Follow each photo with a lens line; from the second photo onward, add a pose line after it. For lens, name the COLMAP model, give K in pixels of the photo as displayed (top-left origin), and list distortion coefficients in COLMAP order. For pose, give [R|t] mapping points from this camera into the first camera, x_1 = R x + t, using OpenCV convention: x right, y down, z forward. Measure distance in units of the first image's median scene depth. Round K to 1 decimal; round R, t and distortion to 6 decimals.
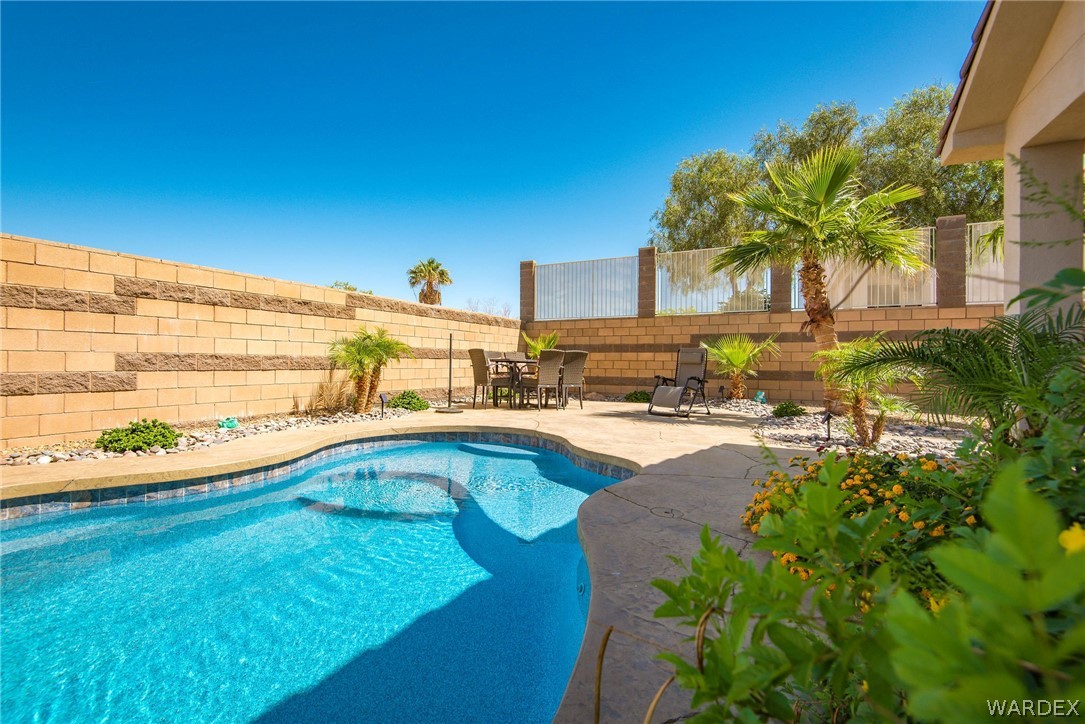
lens RADIAL K [[494.8, 0, 542.5], [0, 494.8, 362.0], [0, 0, 1]] dist [-0.000921, -0.000260]
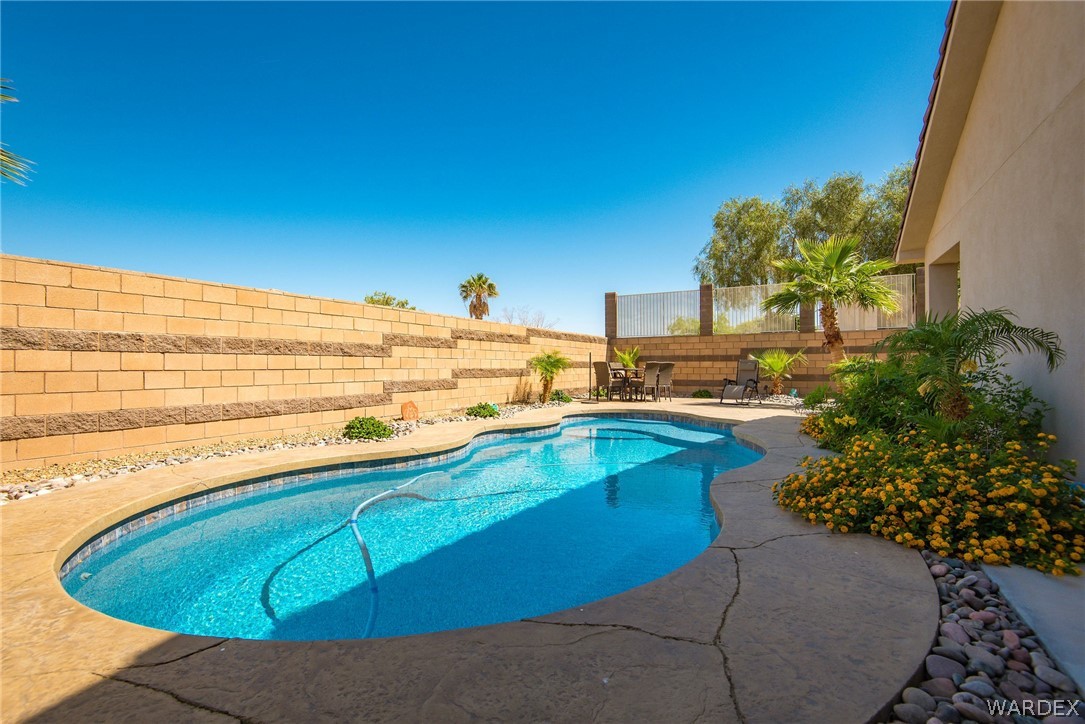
lens RADIAL K [[494.8, 0, 542.5], [0, 494.8, 362.0], [0, 0, 1]] dist [-0.000921, -0.000260]
pose [[0.999098, -0.009658, -0.041358, -0.238279], [0.009326, 0.999923, -0.008225, -0.014003], [0.041434, 0.007832, 0.999111, -0.485141]]
